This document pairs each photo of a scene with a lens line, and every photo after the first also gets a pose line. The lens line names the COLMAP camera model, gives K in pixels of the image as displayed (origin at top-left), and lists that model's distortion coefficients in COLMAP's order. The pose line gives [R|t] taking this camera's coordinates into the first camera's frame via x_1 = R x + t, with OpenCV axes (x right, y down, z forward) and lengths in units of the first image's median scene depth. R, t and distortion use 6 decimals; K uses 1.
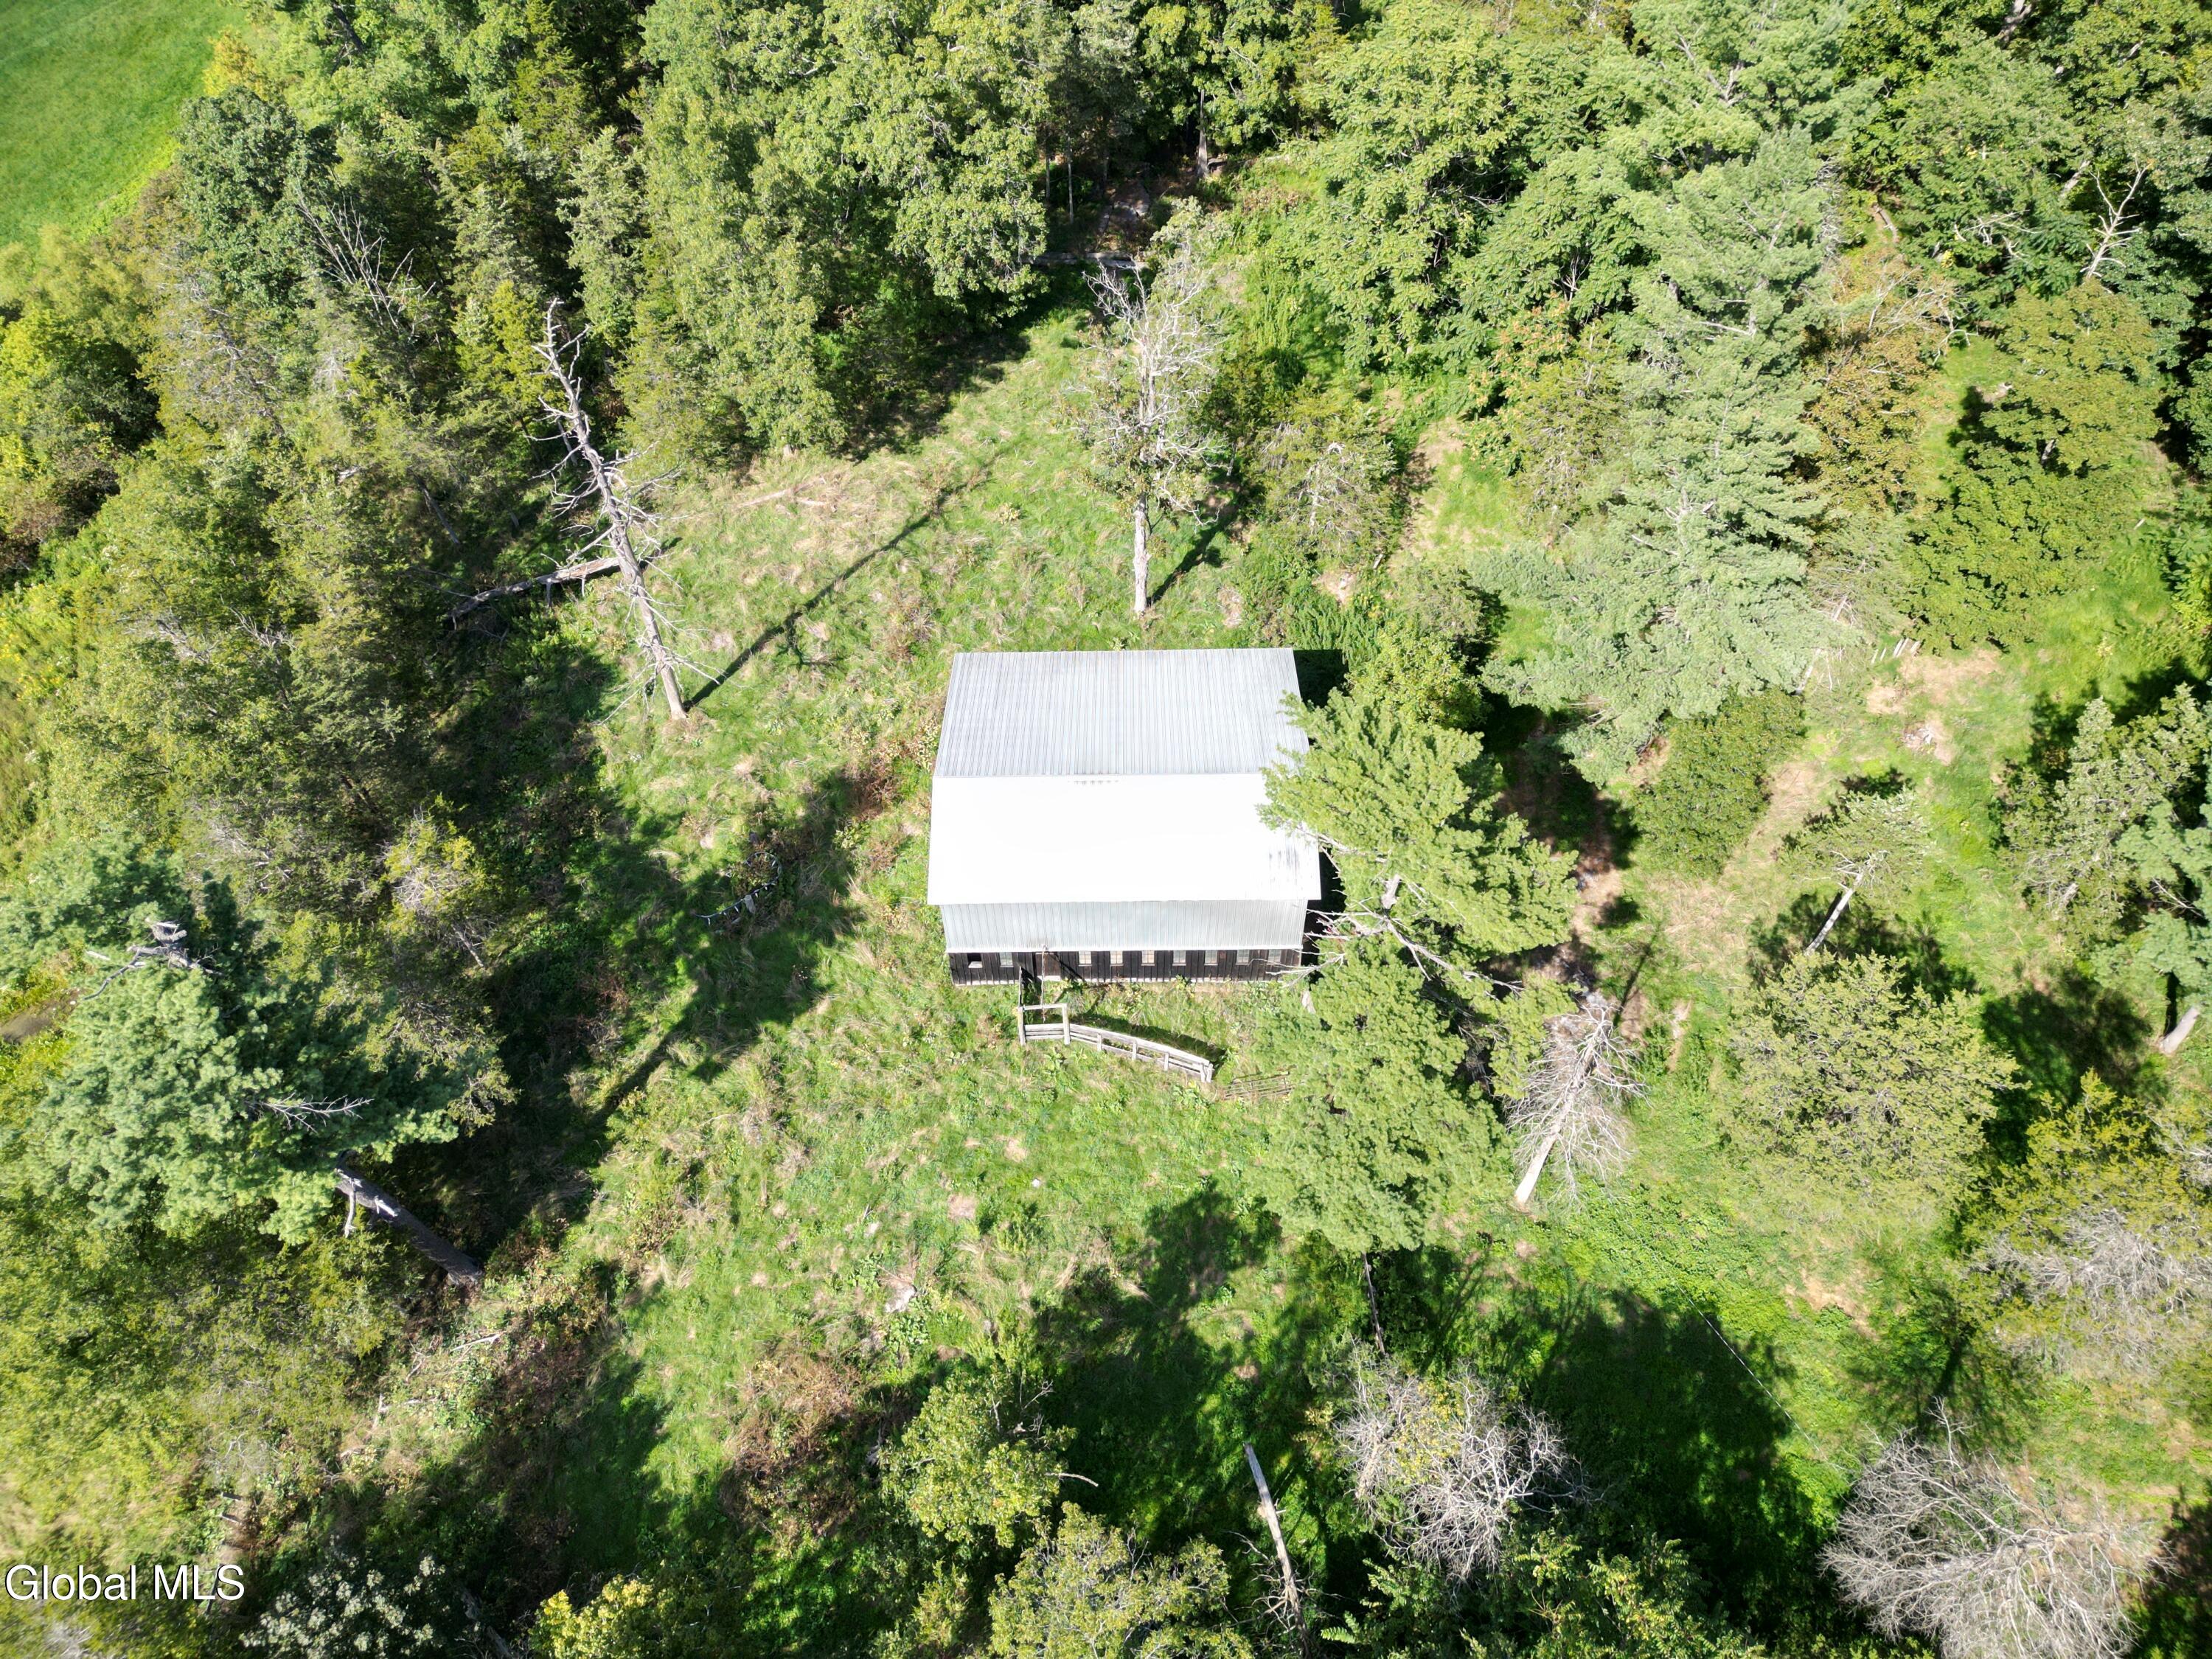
lens RADIAL K [[1554.7, 0, 1102.6], [0, 1554.7, 828.9], [0, 0, 1]] dist [0.093594, -0.090364]
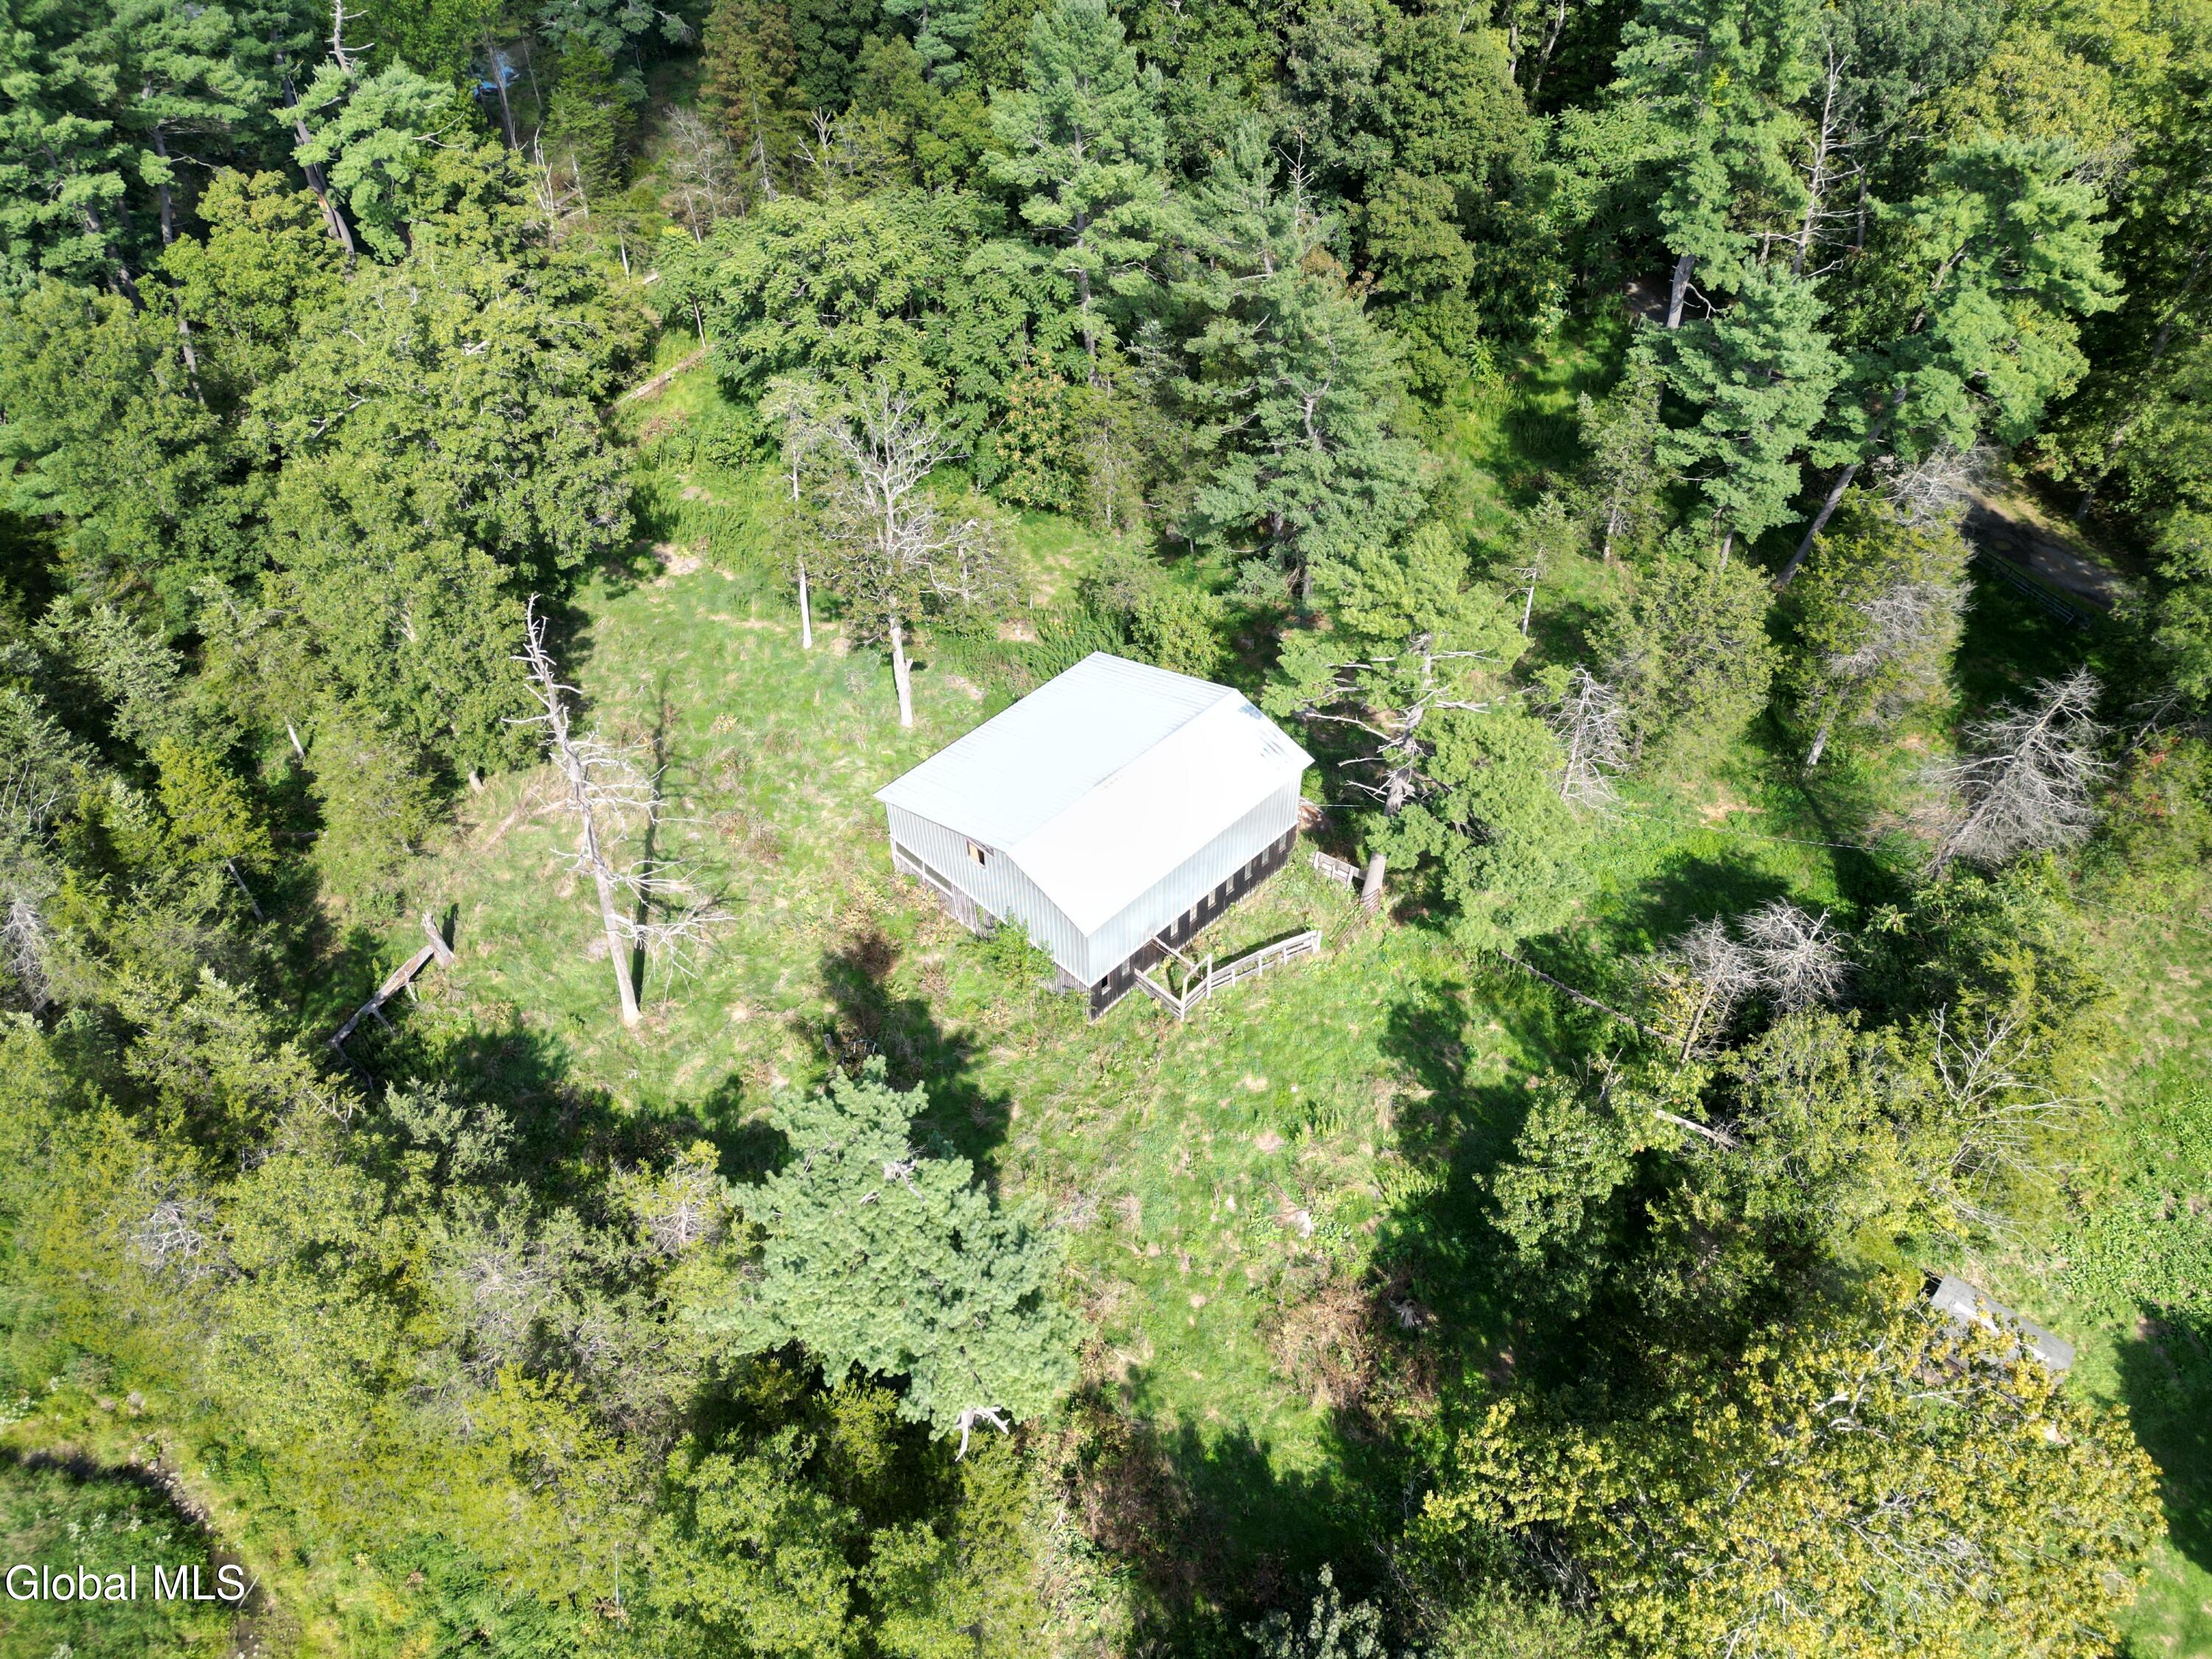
lens RADIAL K [[1554.7, 0, 1102.6], [0, 1554.7, 828.9], [0, 0, 1]] dist [0.093594, -0.090364]
pose [[0.701107, -0.495530, 0.512737, -0.608390], [0.572277, 0.820000, 0.009959, -0.017157], [-0.425379, 0.286445, 0.858488, 0.037724]]
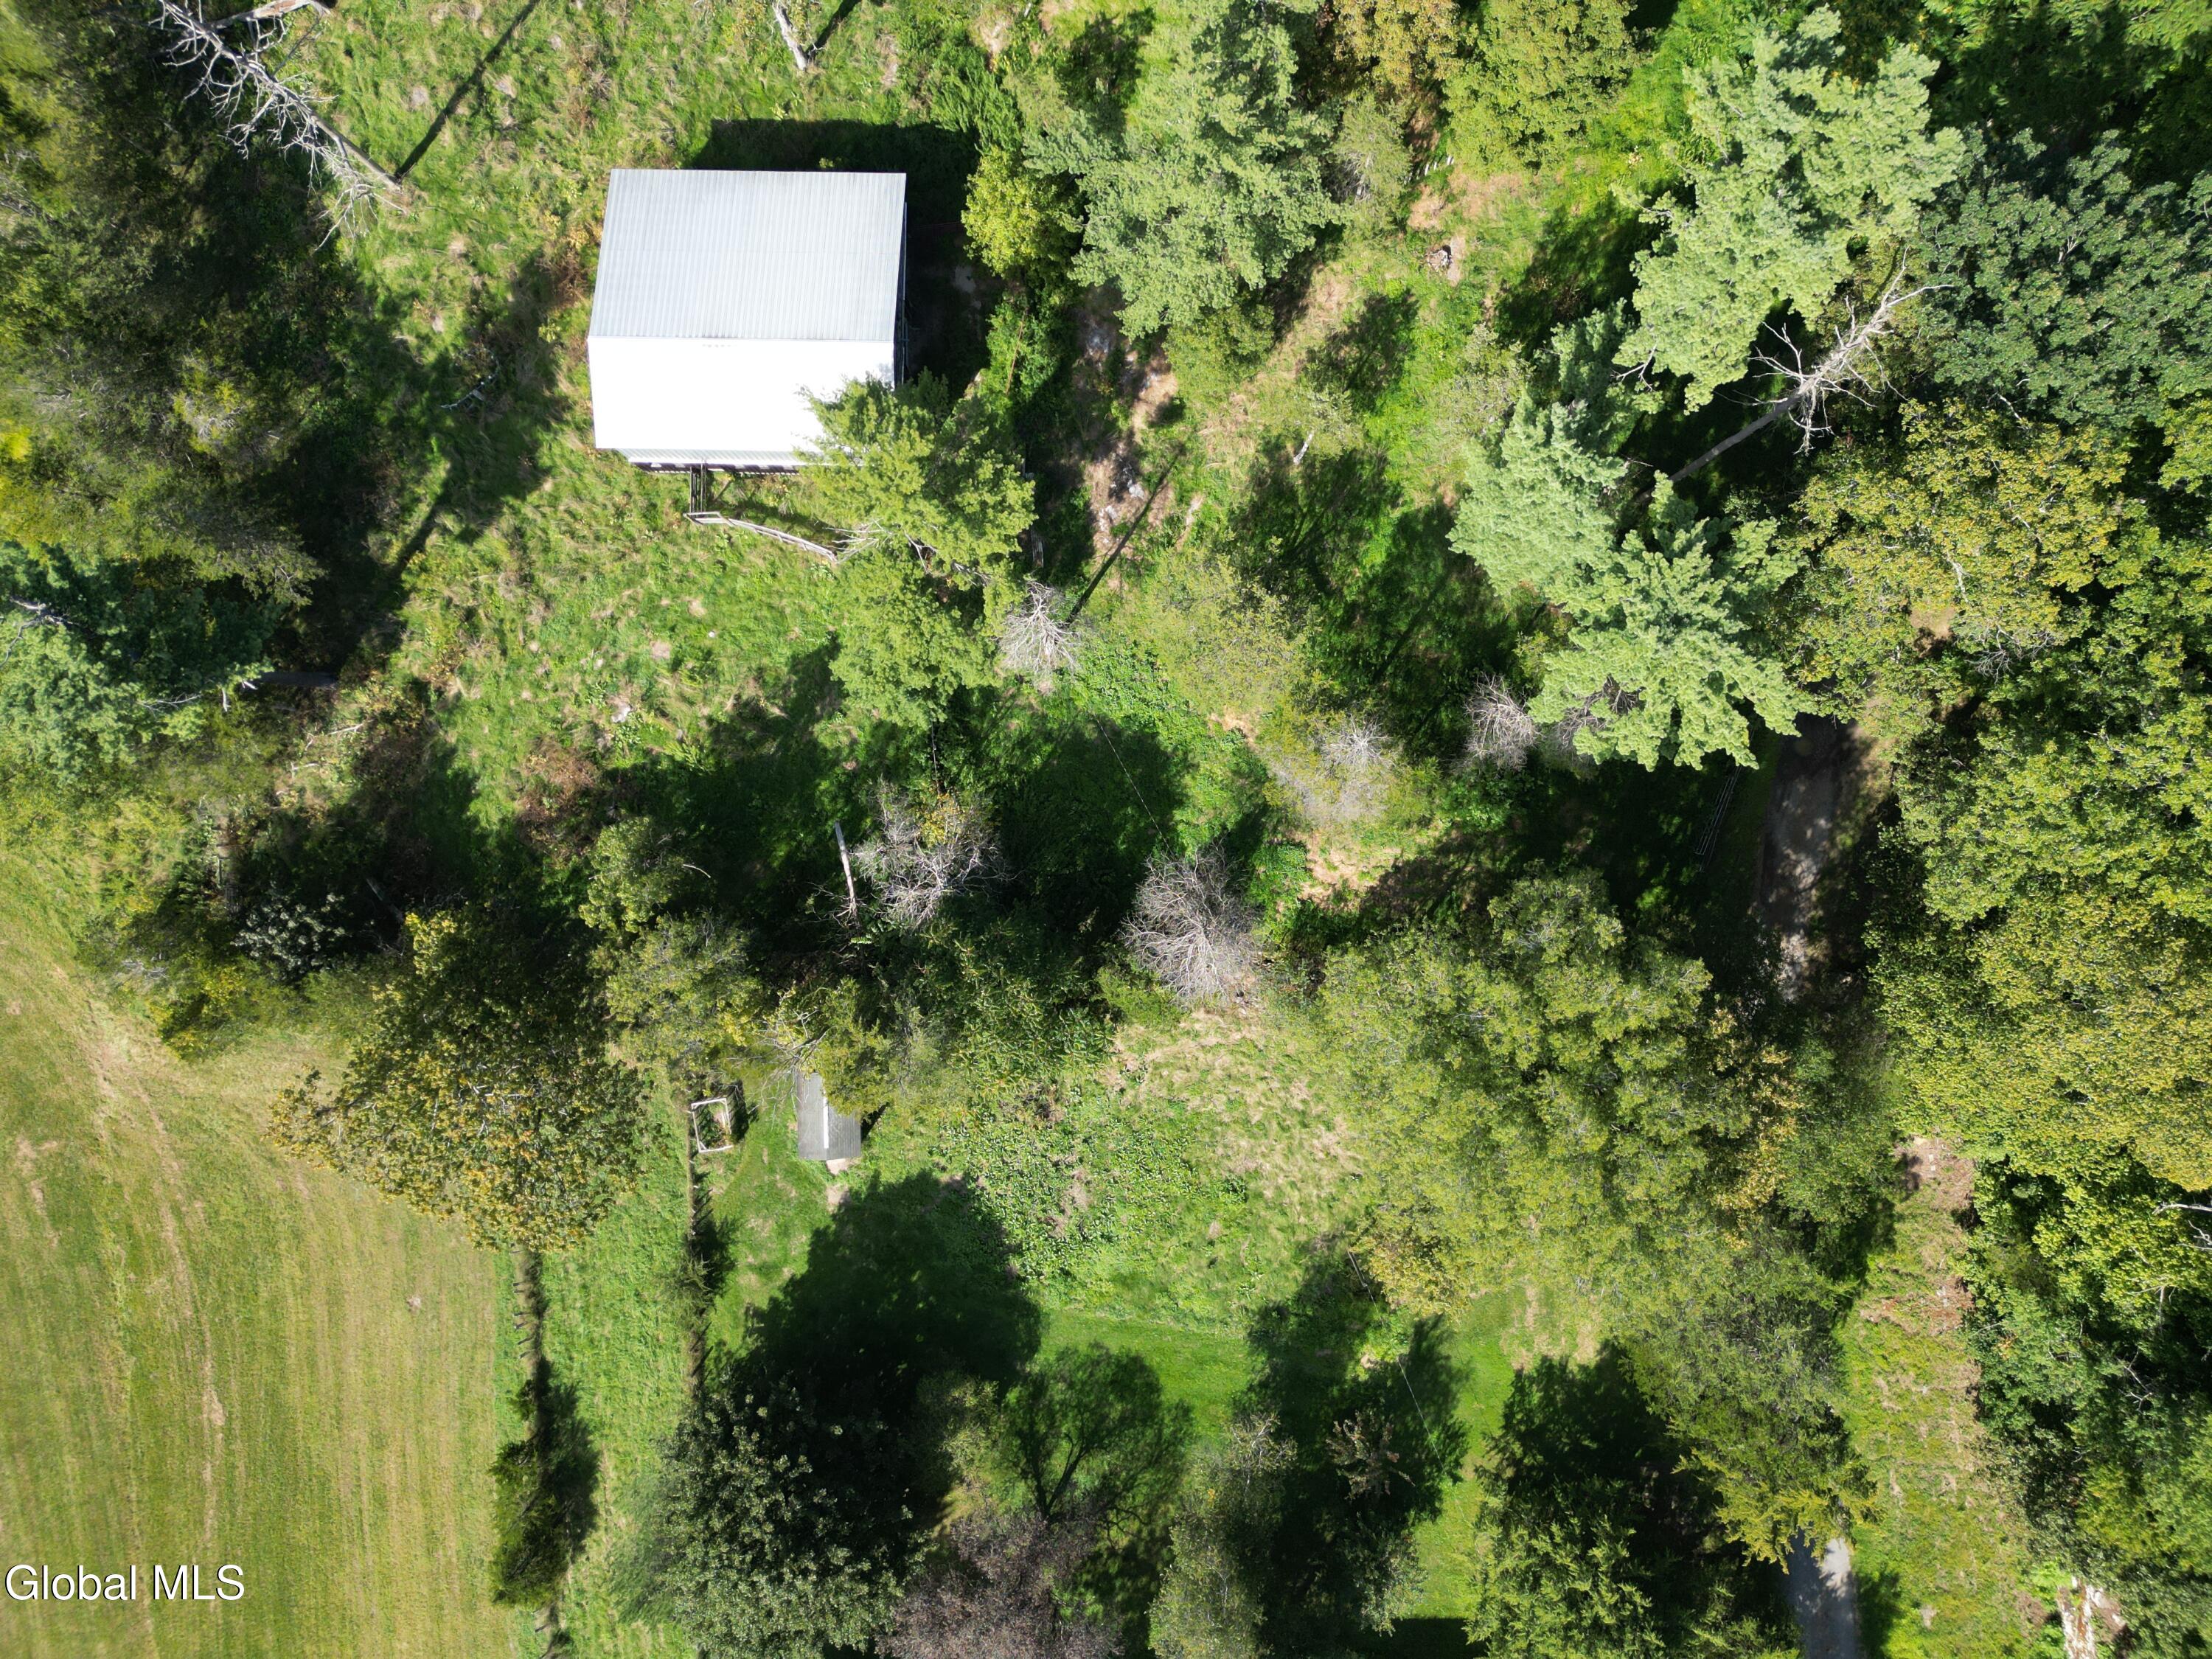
lens RADIAL K [[1542.7, 0, 1058.8], [0, 1542.7, 834.6], [0, 0, 1]] dist [0.091644, -0.069115]
pose [[0.999482, 0.021304, -0.024102, 0.304334], [-0.002851, 0.804986, 0.593287, -0.454762], [0.032041, -0.592911, 0.804630, -0.229951]]
